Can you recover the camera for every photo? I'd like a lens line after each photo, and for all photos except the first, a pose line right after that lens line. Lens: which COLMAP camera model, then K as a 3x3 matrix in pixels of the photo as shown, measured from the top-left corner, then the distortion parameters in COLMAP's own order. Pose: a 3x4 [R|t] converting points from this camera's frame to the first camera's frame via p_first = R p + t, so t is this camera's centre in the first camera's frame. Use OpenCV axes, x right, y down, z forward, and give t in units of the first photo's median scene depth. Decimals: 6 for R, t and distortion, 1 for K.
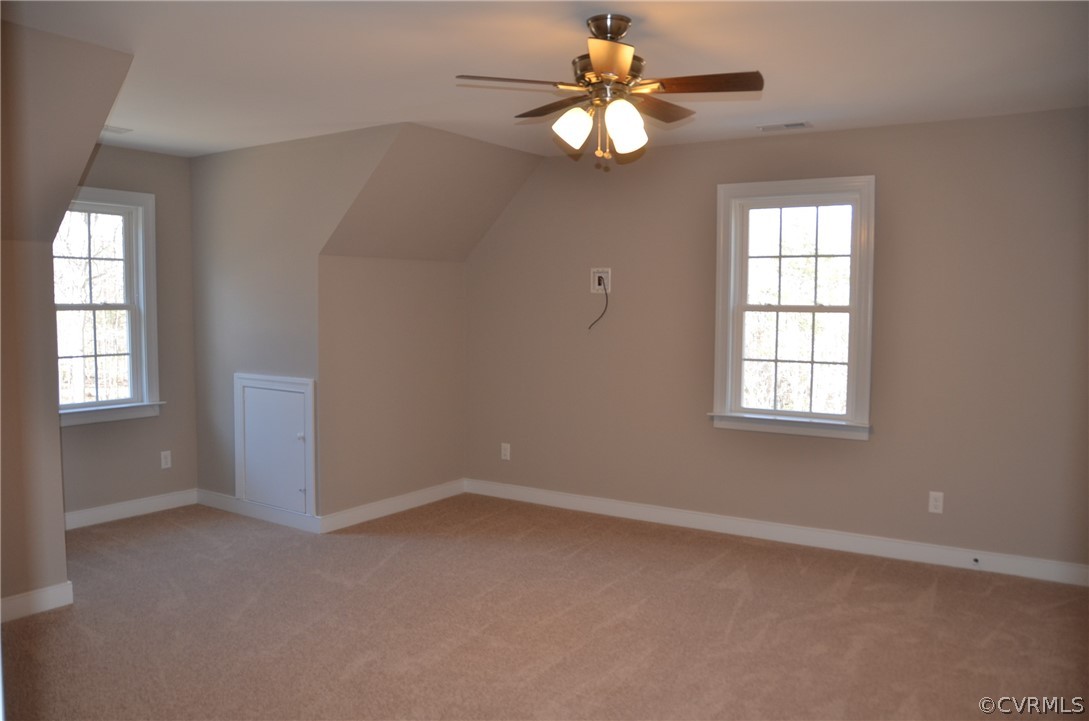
lens RADIAL K [[848.7, 0, 544.5], [0, 848.7, 360.5], [0, 0, 1]] dist [-0.073484, 0.001700]
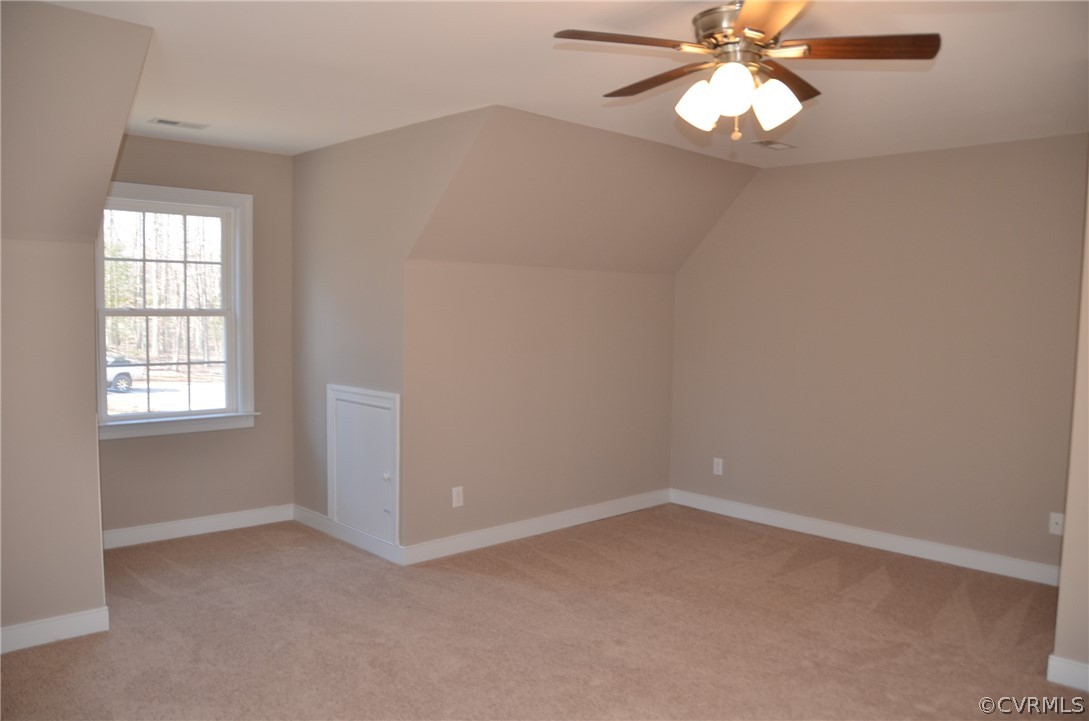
lens RADIAL K [[828.3, 0, 544.5], [0, 828.3, 360.5], [0, 0, 1]] dist [-0.015620, -0.001512]
pose [[0.963946, 0.024127, -0.265002, 0.110889], [-0.026236, 0.999646, -0.004423, -0.014709], [0.264801, 0.011216, 0.964238, 0.179076]]
